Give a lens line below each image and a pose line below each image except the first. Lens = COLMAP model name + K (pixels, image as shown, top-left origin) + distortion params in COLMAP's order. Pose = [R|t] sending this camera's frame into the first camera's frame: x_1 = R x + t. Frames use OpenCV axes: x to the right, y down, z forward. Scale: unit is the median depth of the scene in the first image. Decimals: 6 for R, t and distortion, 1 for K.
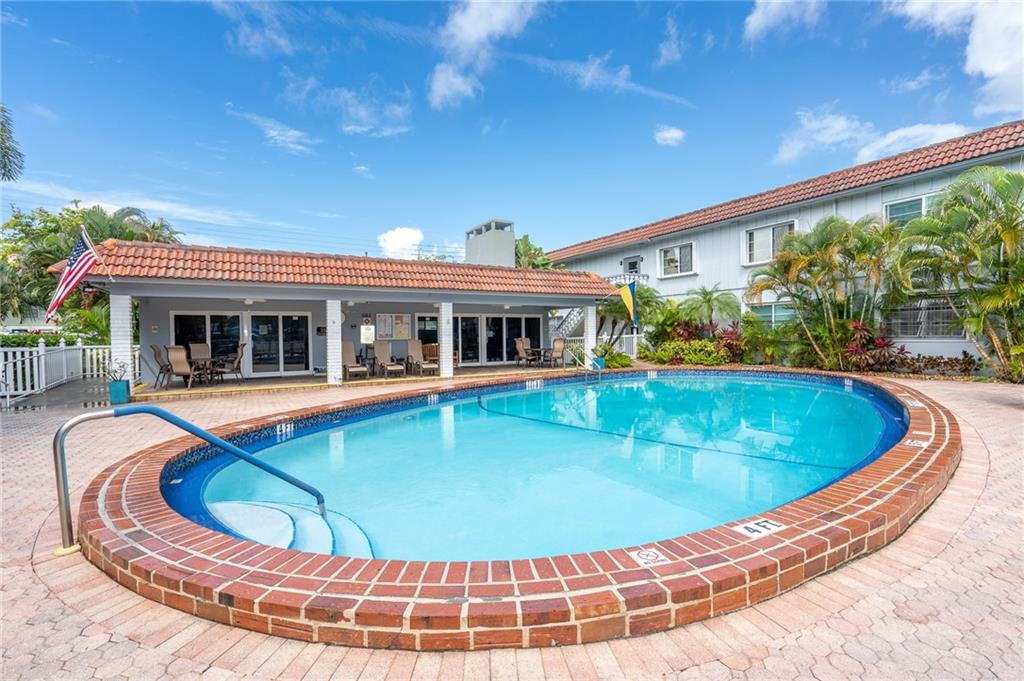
lens RADIAL K [[459.9, 0, 514.0], [0, 459.9, 345.4], [0, 0, 1]] dist [-0.005511, -0.000394]
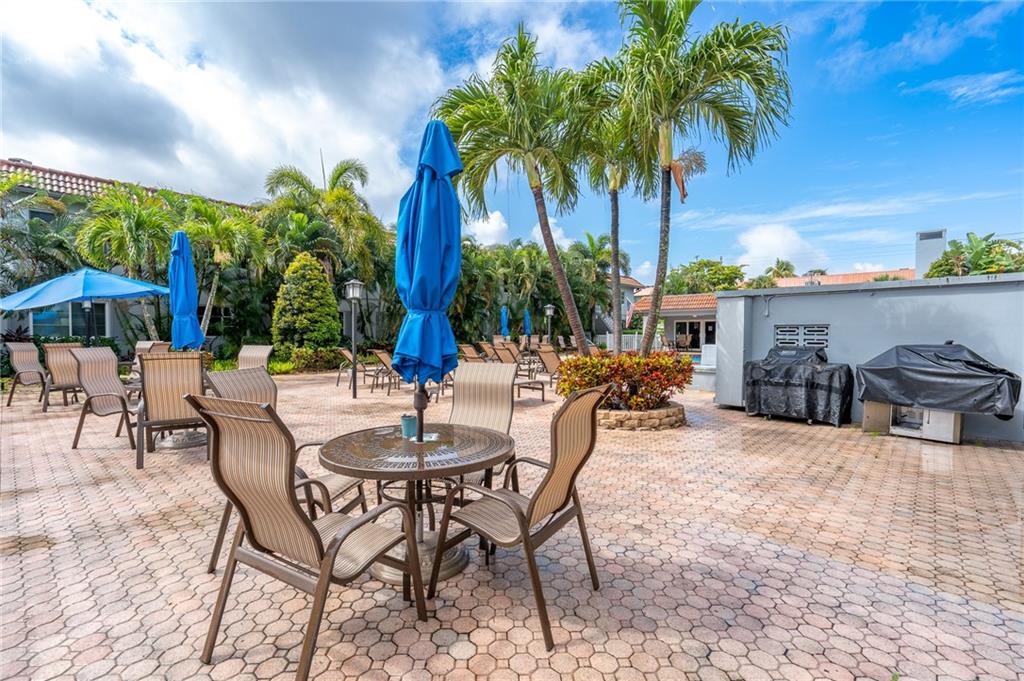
lens RADIAL K [[459.9, 0, 512.2], [0, 459.9, 336.8], [0, 0, 1]] dist [-0.005511, -0.000394]
pose [[0.295202, 0.017256, -0.955279, 5.010185], [-0.029107, 0.999535, 0.009061, 0.078512], [0.954991, 0.025130, 0.295567, -2.305275]]
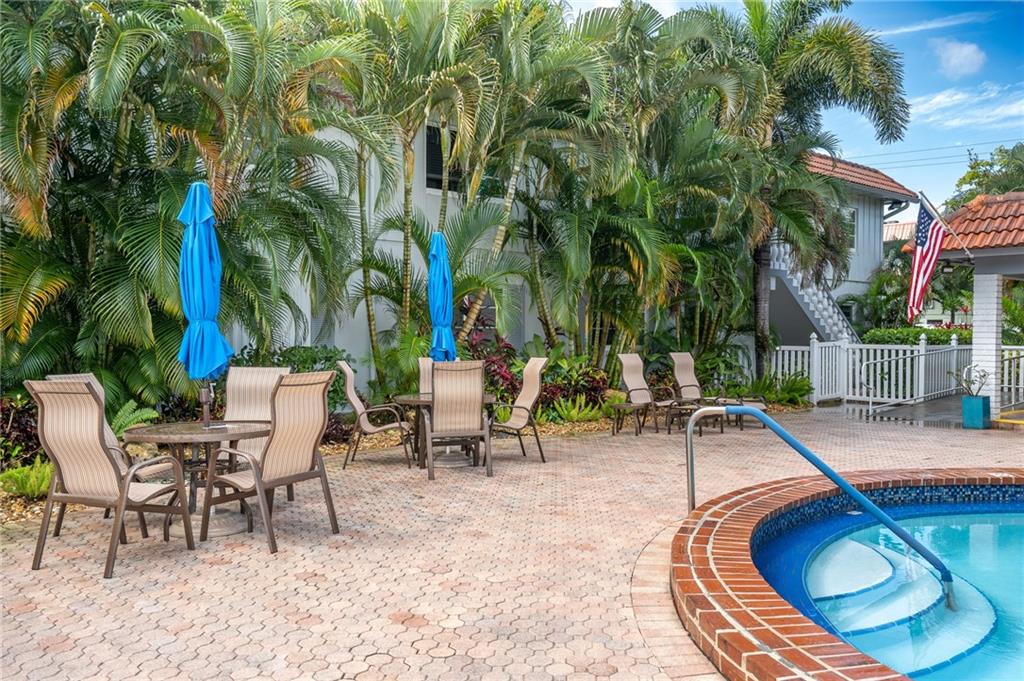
lens RADIAL K [[841.8, 0, 511.8], [0, 841.8, 336.5], [0, 0, 1]] dist [0.011743, 0.005386]
pose [[0.196868, 0.019509, -0.980236, 0.268407], [-0.031420, 0.999414, 0.013580, -0.009902], [0.979926, 0.028126, 0.197366, 0.036589]]
